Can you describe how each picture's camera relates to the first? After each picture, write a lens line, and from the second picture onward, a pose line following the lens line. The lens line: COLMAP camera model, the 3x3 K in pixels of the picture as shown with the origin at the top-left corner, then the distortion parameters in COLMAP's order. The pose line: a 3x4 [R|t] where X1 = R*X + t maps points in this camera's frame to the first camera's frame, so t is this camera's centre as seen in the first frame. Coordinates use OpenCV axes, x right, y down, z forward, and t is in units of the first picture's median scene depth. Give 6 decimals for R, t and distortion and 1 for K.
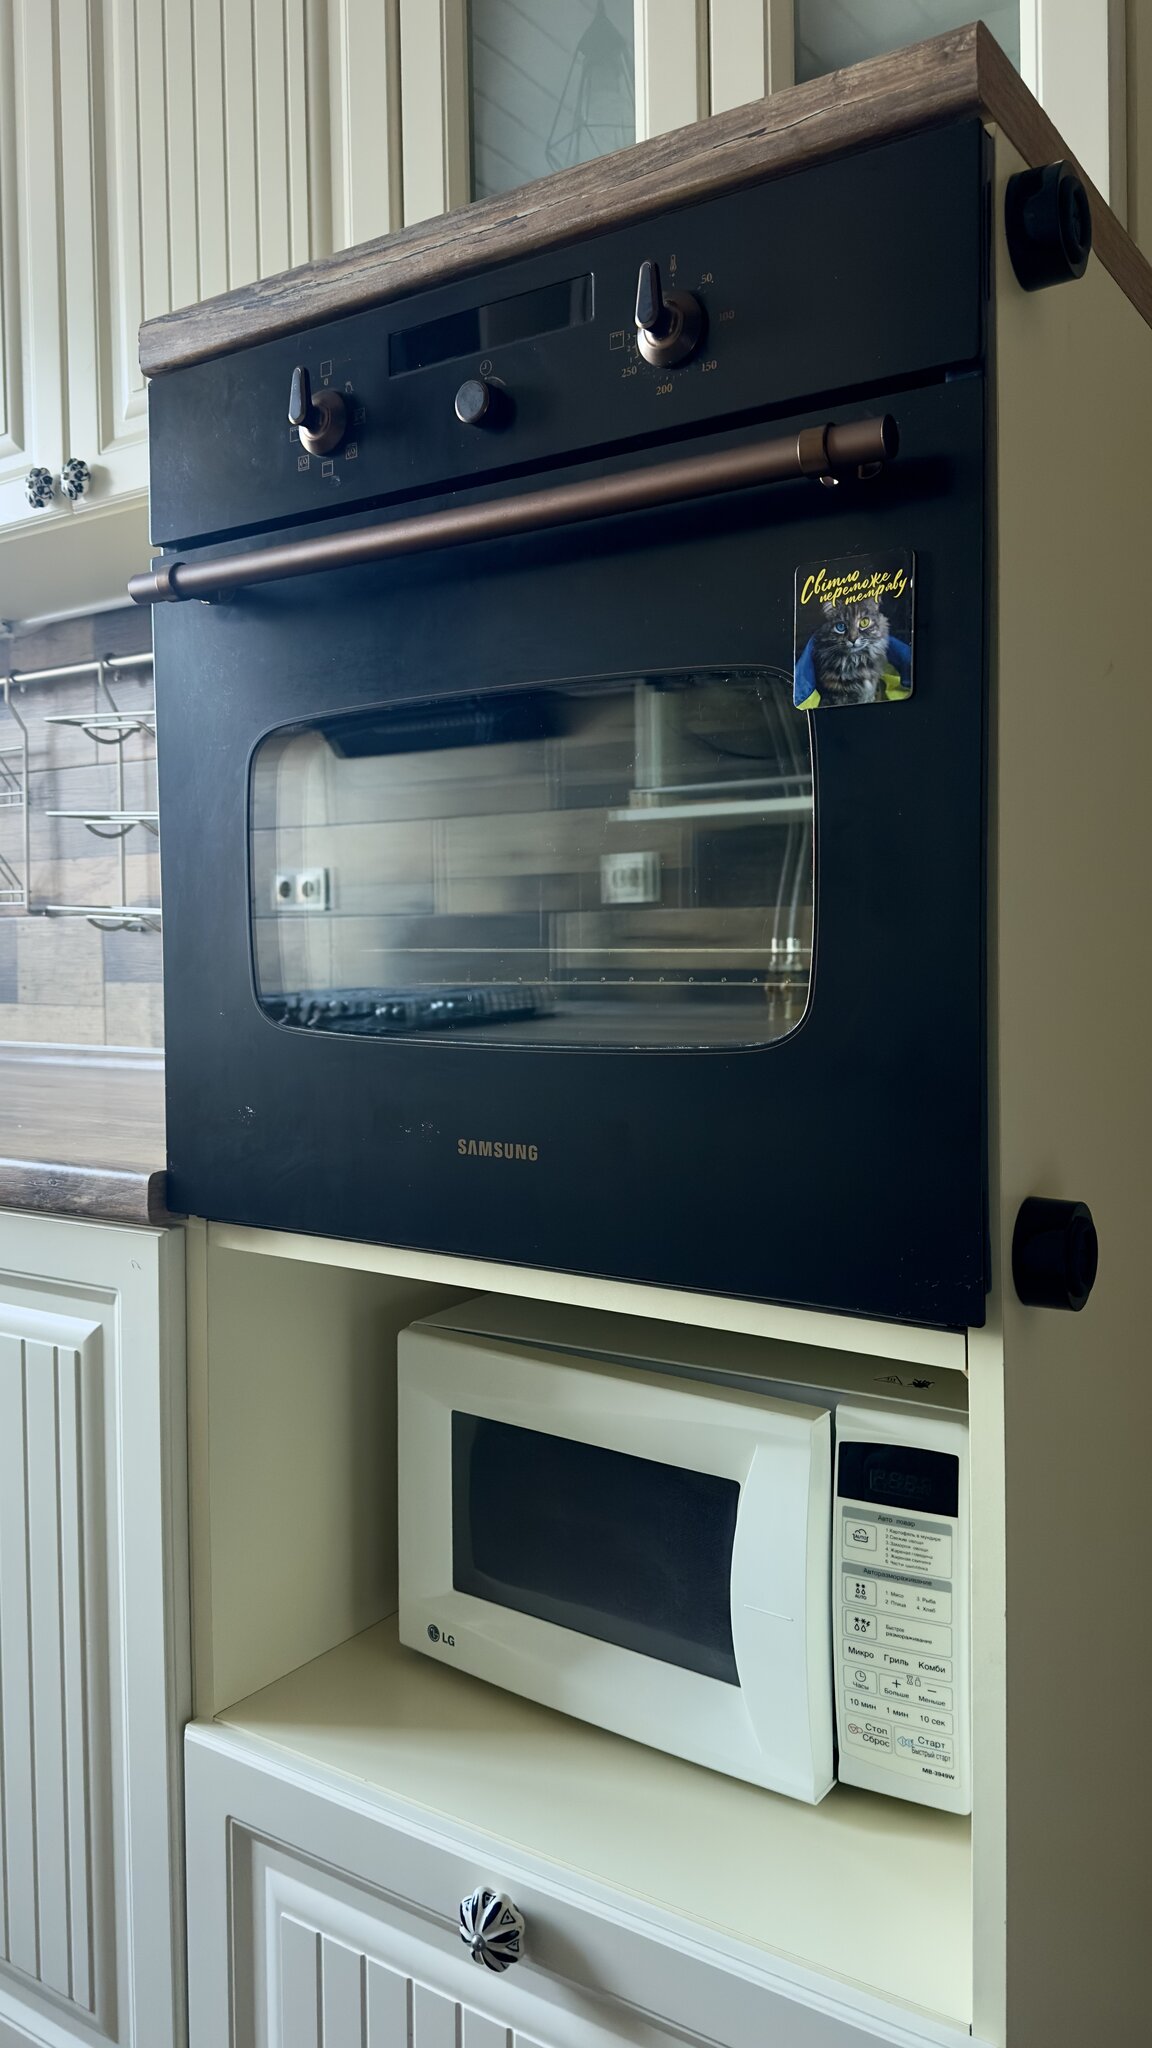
lens RADIAL K [[1423.7, 0, 610.8], [0, 1423.7, 1018.1], [0, 0, 1]] dist [0.125578, -0.259525]
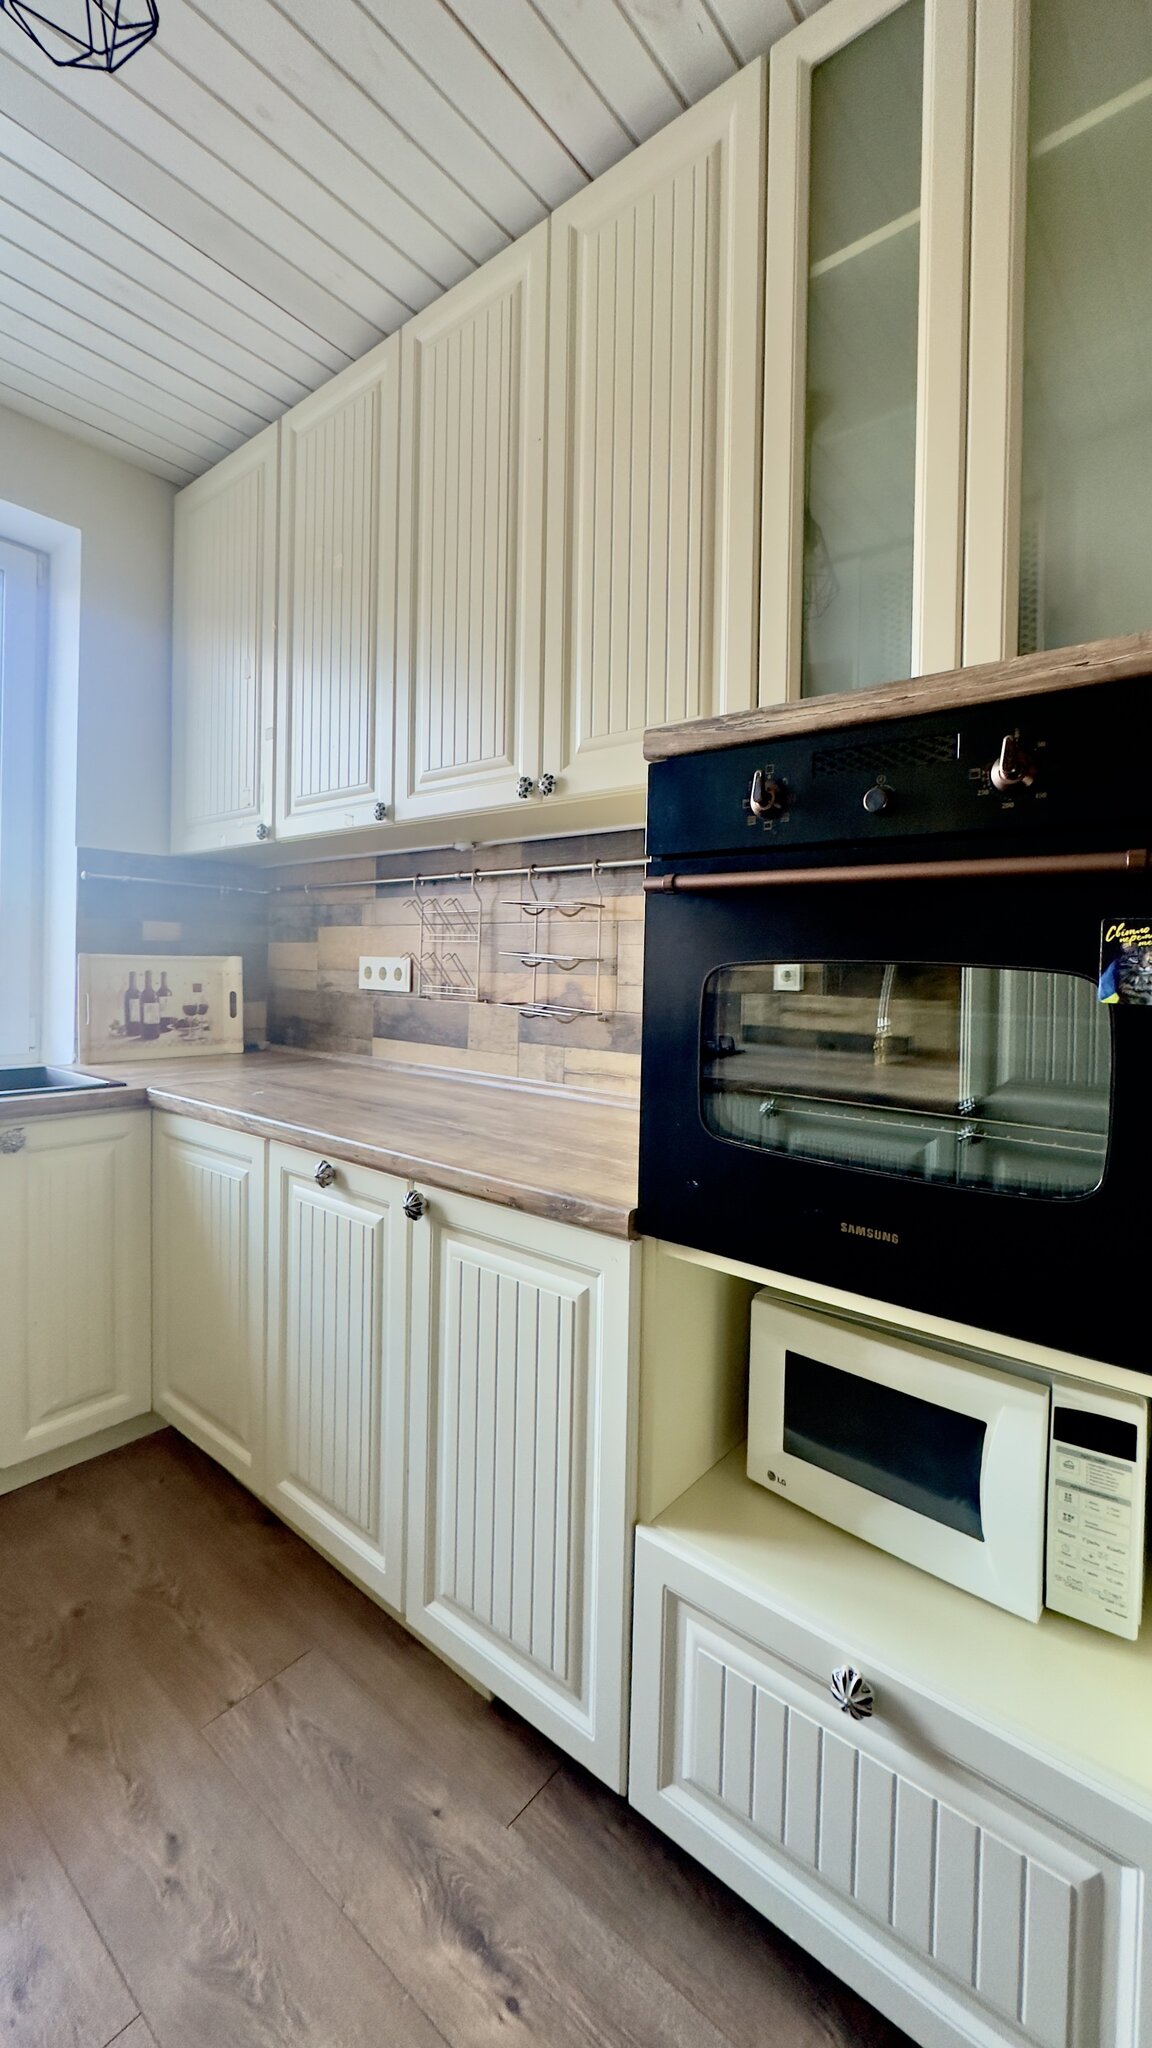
lens RADIAL K [[796.6, 0, 646.2], [0, 796.6, 992.3], [0, 0, 1]] dist [-0.024833, 0.000097]
pose [[0.996642, 0.034098, -0.074448, -0.247771], [-0.036086, 0.999023, -0.025519, -0.138864], [0.073505, 0.028120, 0.996898, 0.033516]]
